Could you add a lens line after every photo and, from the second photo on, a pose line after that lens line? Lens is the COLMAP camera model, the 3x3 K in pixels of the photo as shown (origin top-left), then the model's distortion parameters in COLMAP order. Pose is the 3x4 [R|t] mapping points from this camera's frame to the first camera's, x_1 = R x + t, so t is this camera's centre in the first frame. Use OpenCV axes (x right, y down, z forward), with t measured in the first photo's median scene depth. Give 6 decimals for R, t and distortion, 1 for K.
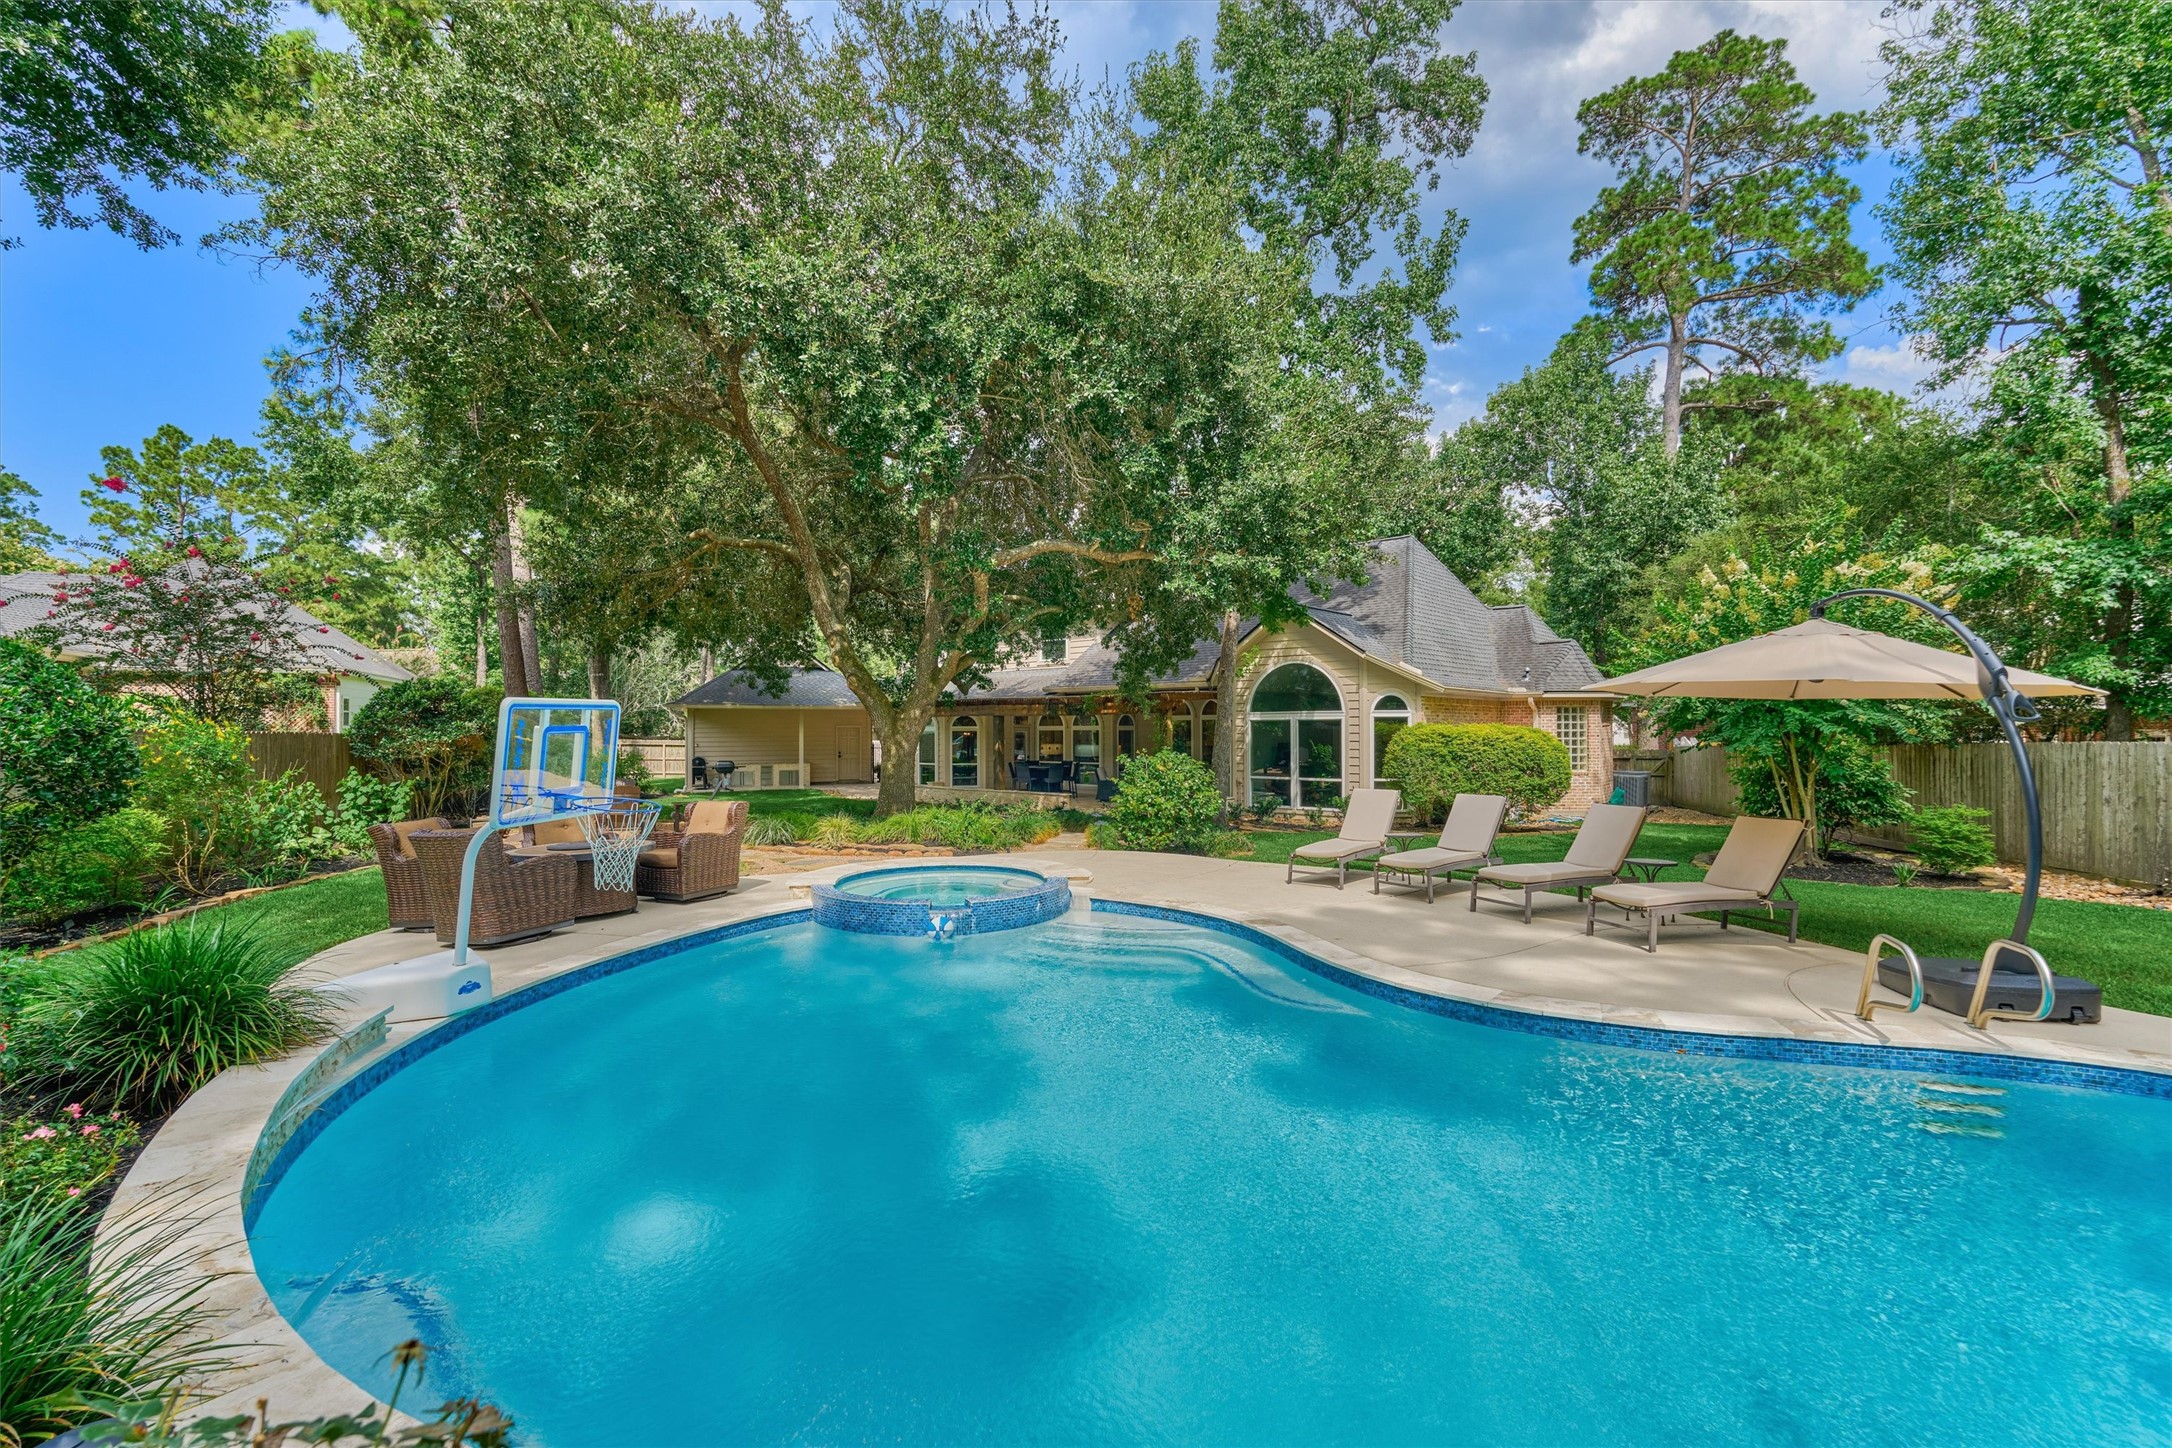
lens RADIAL K [[972.2, 0, 1083.4], [0, 972.2, 728.6], [0, 0, 1]] dist [-0.003581, 0.000543]
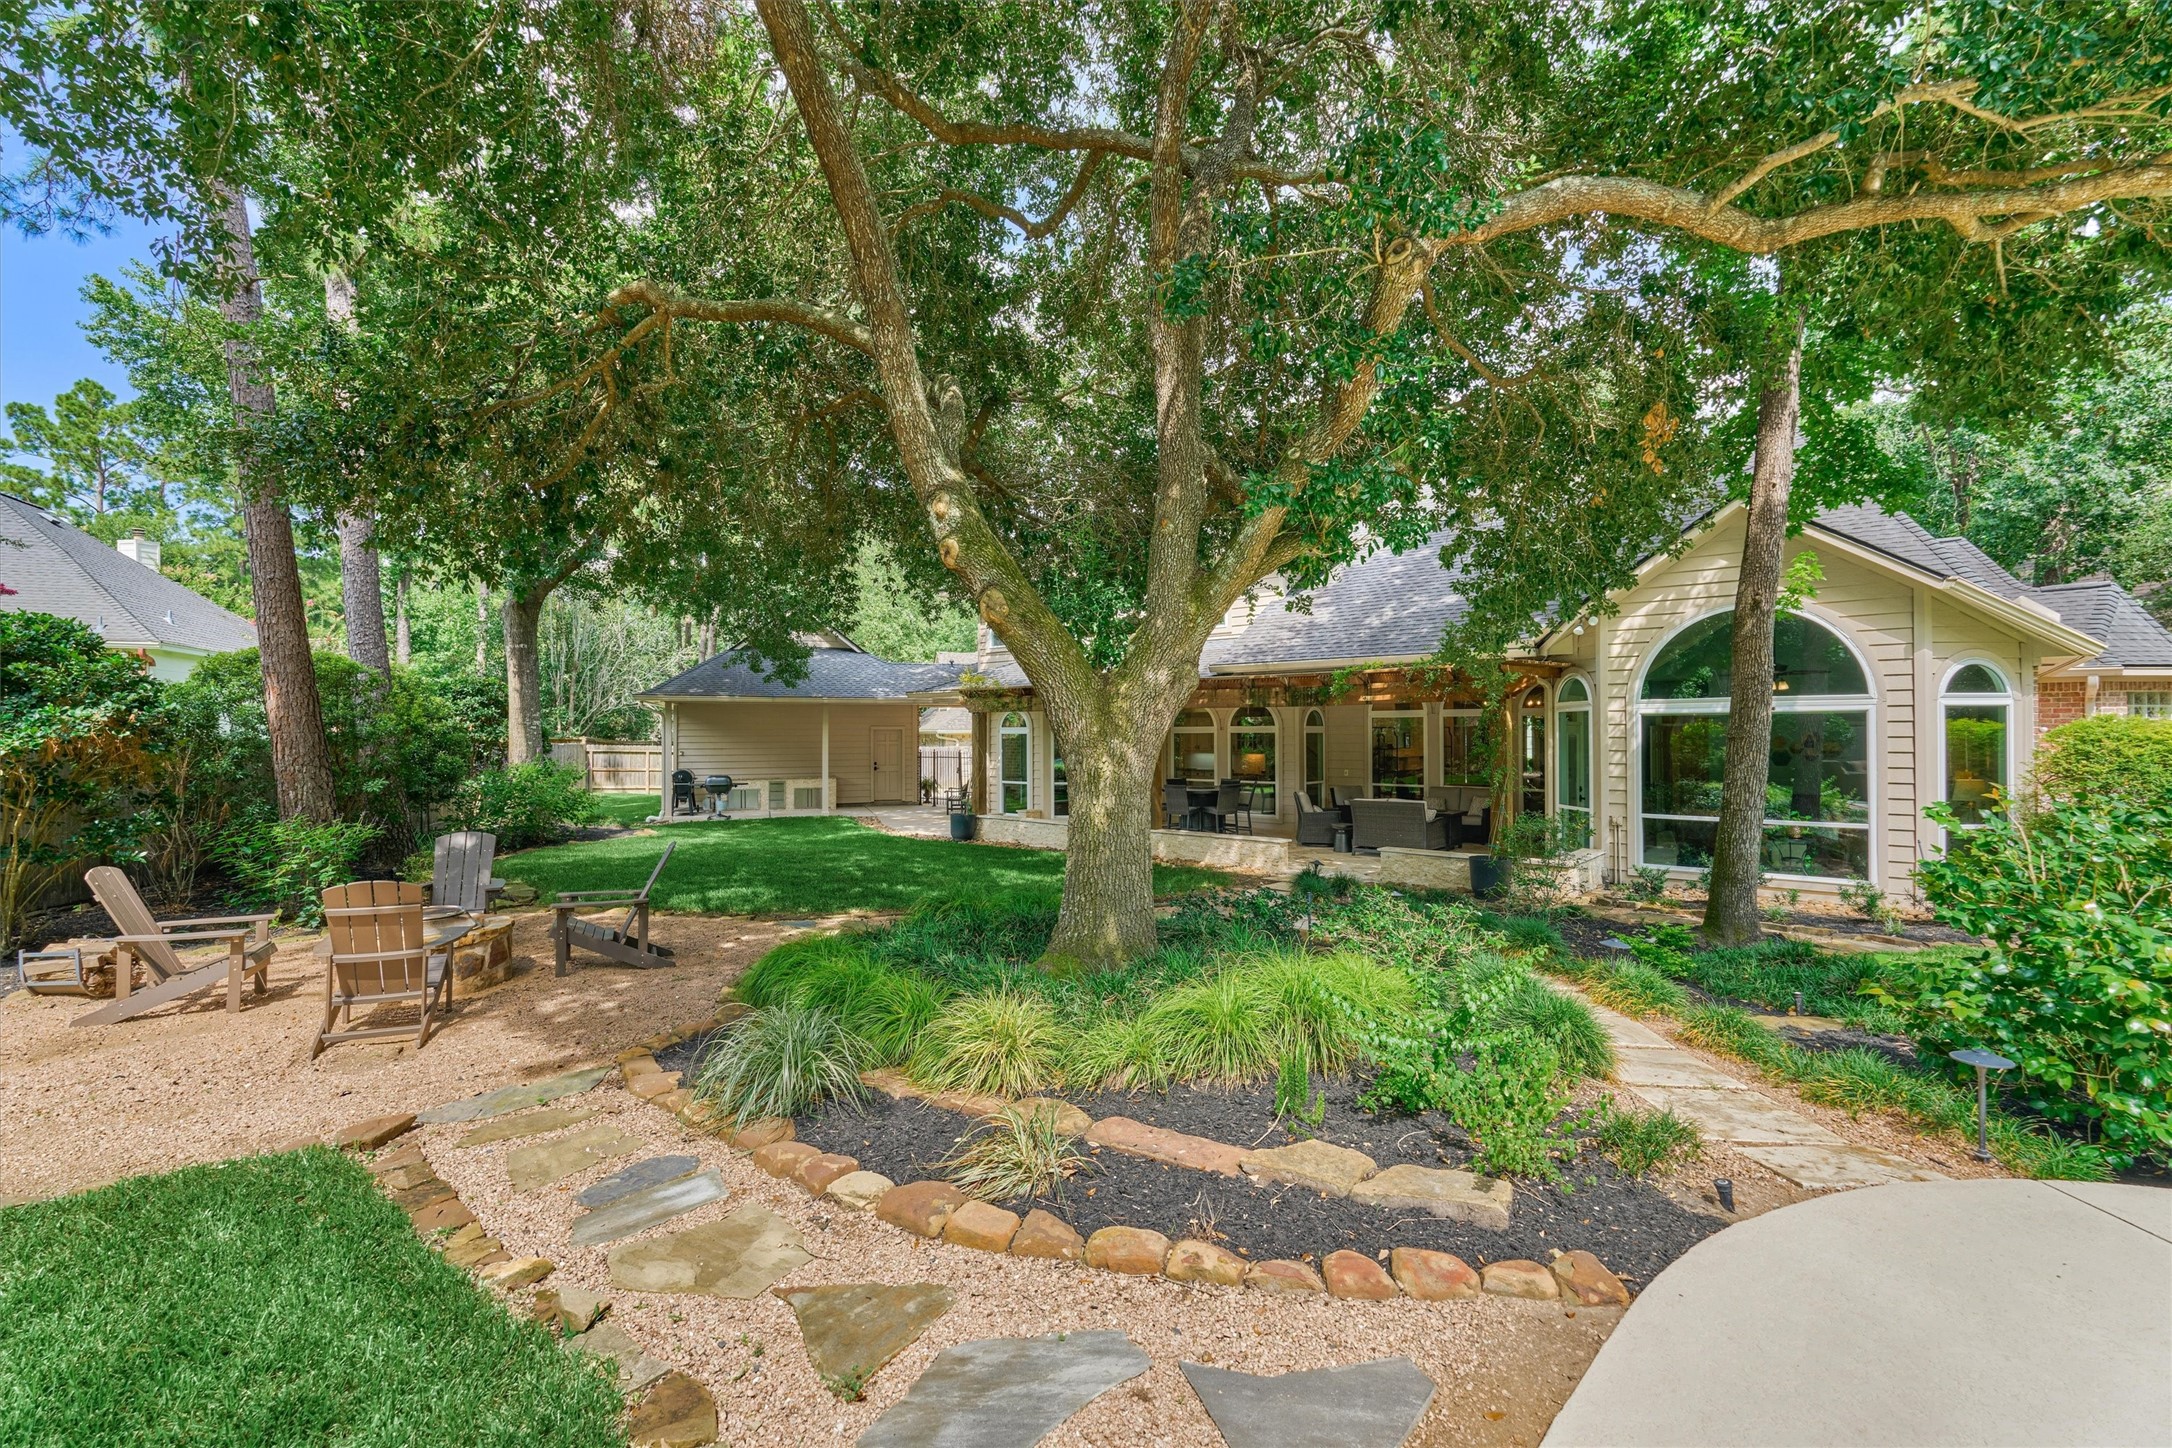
lens RADIAL K [[972.2, 0, 1083.4], [0, 972.2, 728.6], [0, 0, 1]] dist [-0.003581, 0.000543]
pose [[0.999944, 0.001490, -0.010442, -0.094794], [-0.001551, 0.999982, -0.005817, 0.002485], [0.010433, 0.005833, 0.999929, 0.292212]]
